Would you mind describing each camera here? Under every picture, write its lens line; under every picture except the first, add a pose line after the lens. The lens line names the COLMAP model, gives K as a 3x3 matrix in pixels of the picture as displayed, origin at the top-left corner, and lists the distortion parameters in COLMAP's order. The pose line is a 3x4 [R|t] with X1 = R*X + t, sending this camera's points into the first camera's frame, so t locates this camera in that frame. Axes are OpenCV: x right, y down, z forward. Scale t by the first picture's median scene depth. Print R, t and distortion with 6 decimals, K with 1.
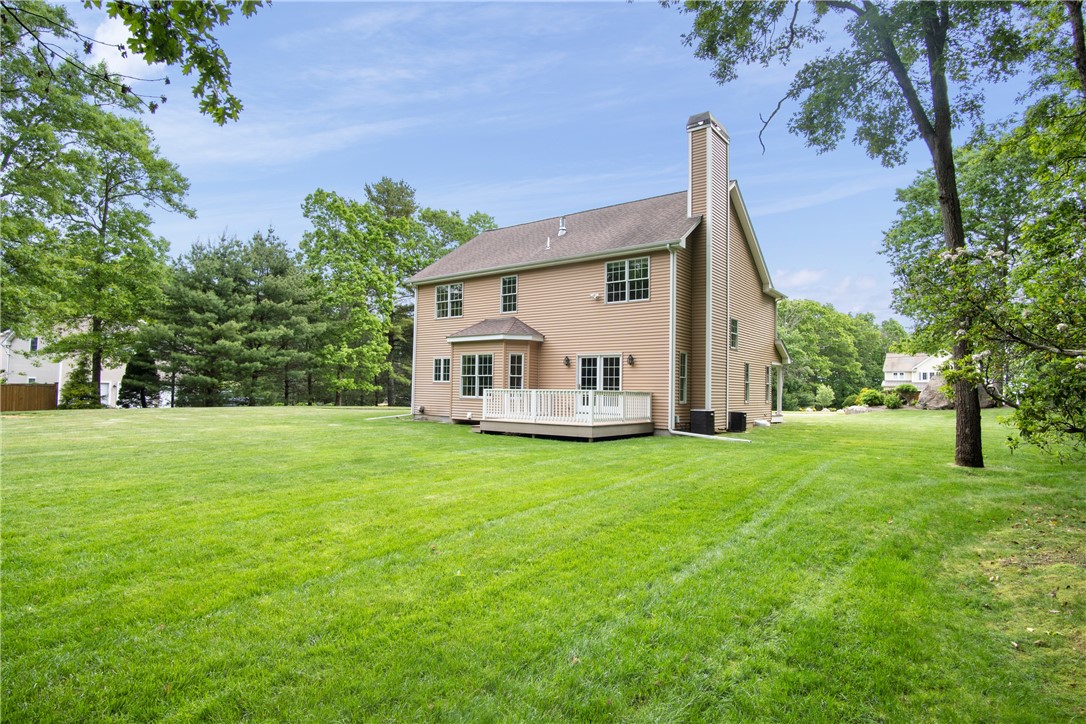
lens RADIAL K [[580.1, 0, 543.5], [0, 580.1, 365.5], [0, 0, 1]] dist [-0.015475, 0.005791]
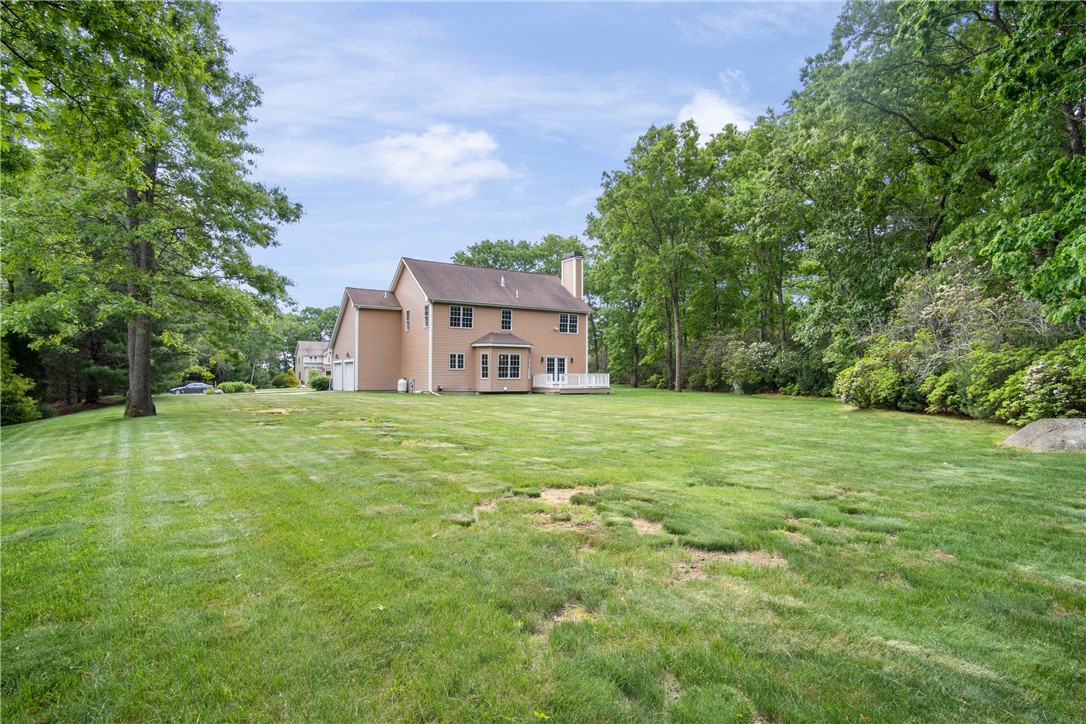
lens RADIAL K [[580.1, 0, 543.3], [0, 580.1, 364.4], [0, 0, 1]] dist [-0.015475, 0.005791]
pose [[0.349904, 0.001715, 0.936784, -1.751857], [-0.038097, 0.999197, 0.012401, -0.014216], [-0.936011, -0.040027, 0.349688, 0.281893]]
